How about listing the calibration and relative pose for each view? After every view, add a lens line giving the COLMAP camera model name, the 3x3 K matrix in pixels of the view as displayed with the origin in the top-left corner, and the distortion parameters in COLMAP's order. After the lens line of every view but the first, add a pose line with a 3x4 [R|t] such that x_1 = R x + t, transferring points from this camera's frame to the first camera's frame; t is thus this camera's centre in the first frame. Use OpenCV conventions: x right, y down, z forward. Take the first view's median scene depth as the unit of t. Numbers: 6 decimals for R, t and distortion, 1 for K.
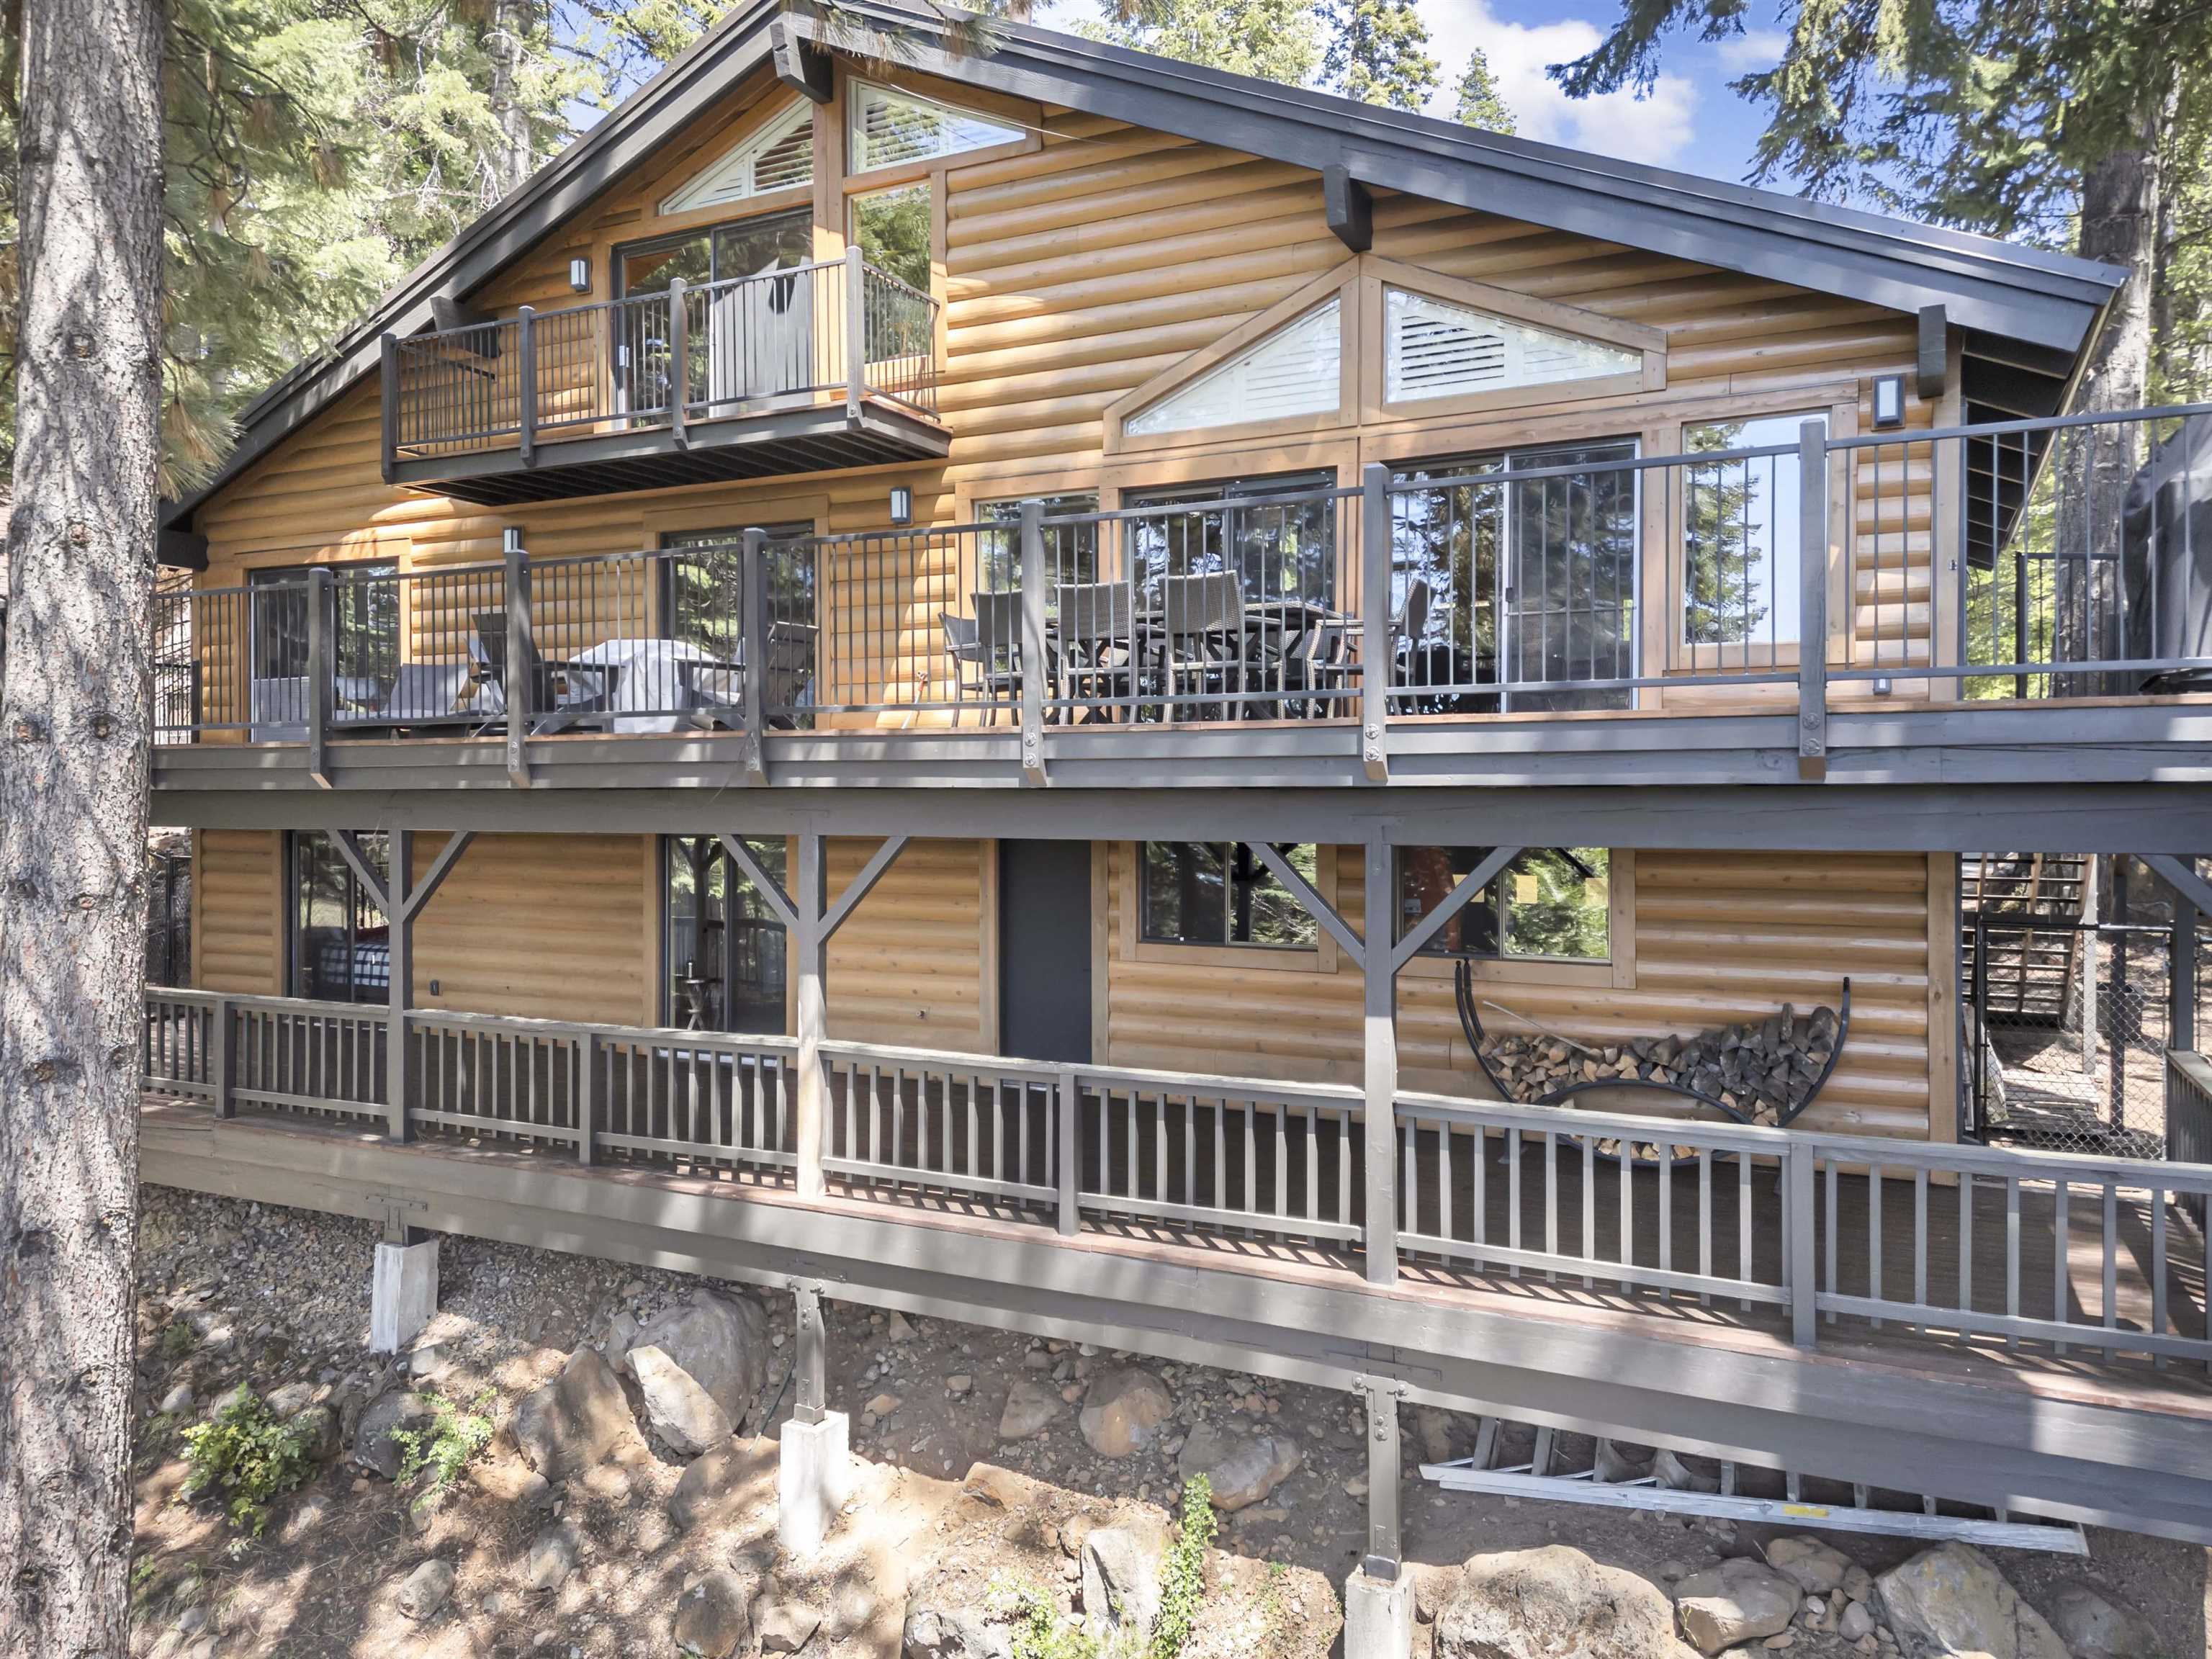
lens RADIAL K [[1523.0, 0, 1118.0], [0, 1523.0, 815.7], [0, 0, 1]] dist [0.073560, -0.092648]
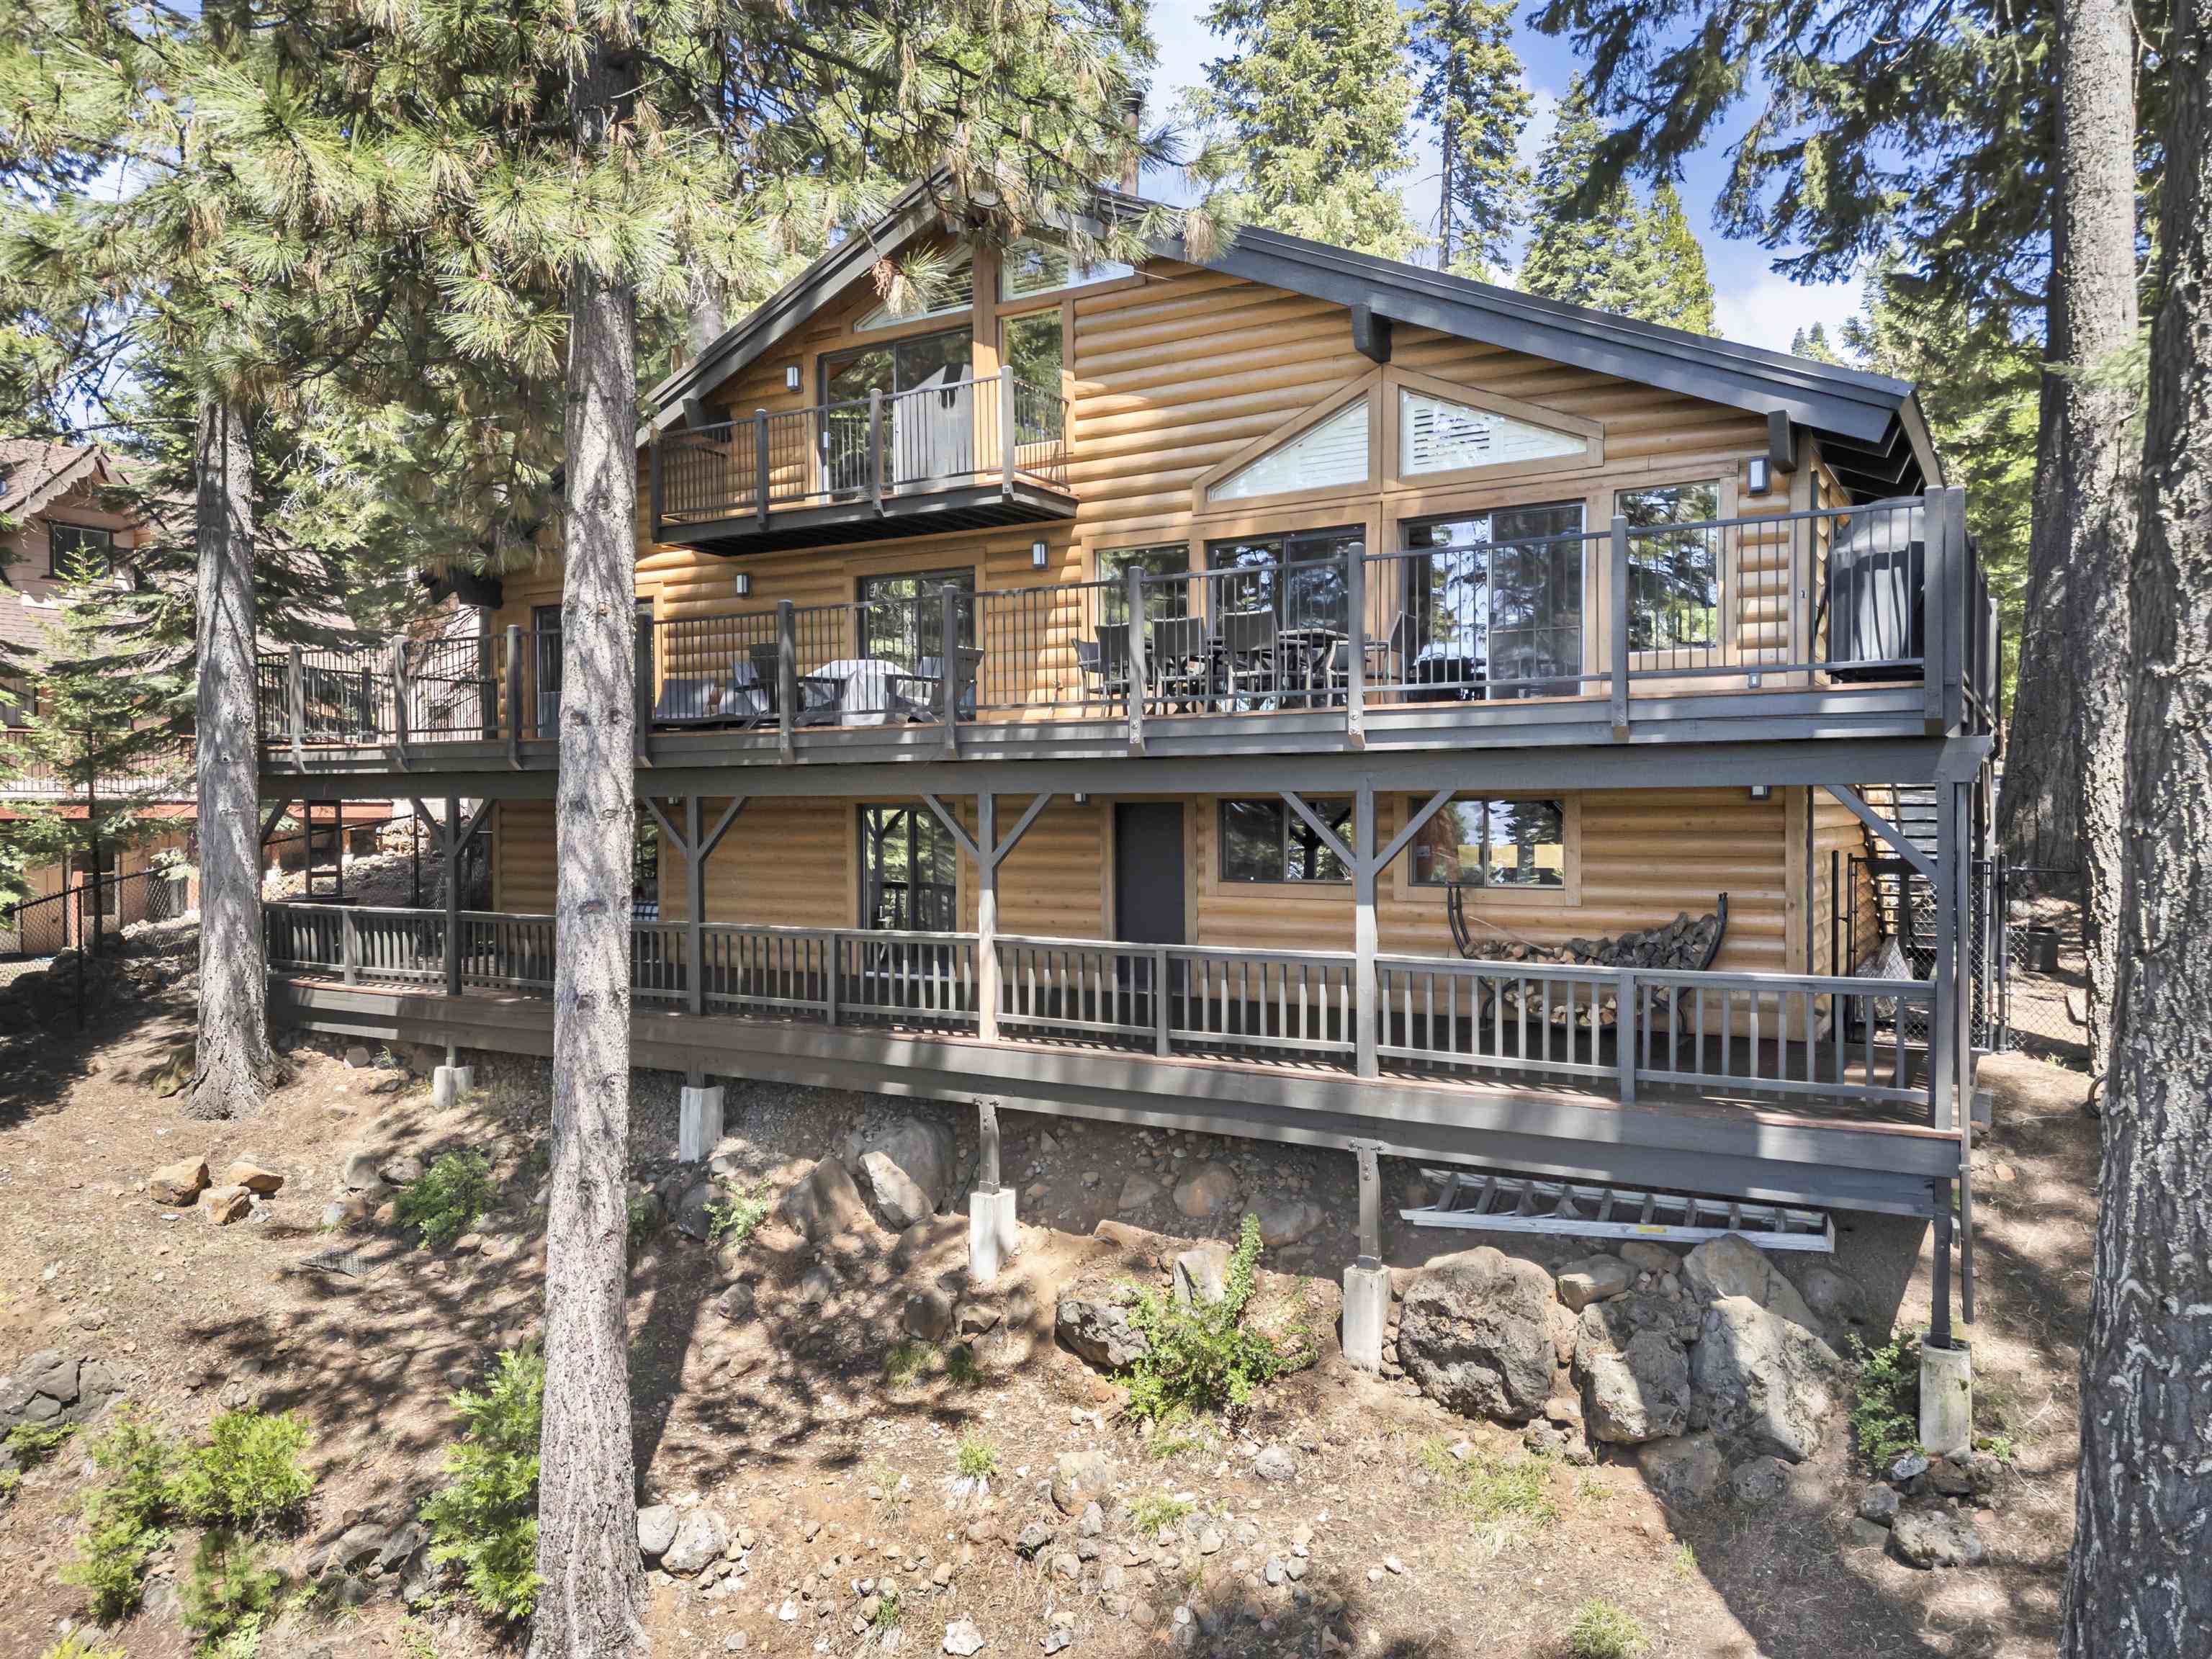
lens RADIAL K [[1523.0, 0, 1118.0], [0, 1523.0, 815.7], [0, 0, 1]] dist [0.073560, -0.092648]
pose [[0.997005, -0.005186, -0.077157, 0.035152], [0.004866, 0.999979, -0.004344, 0.039546], [0.077178, 0.003955, 0.997009, -0.426777]]
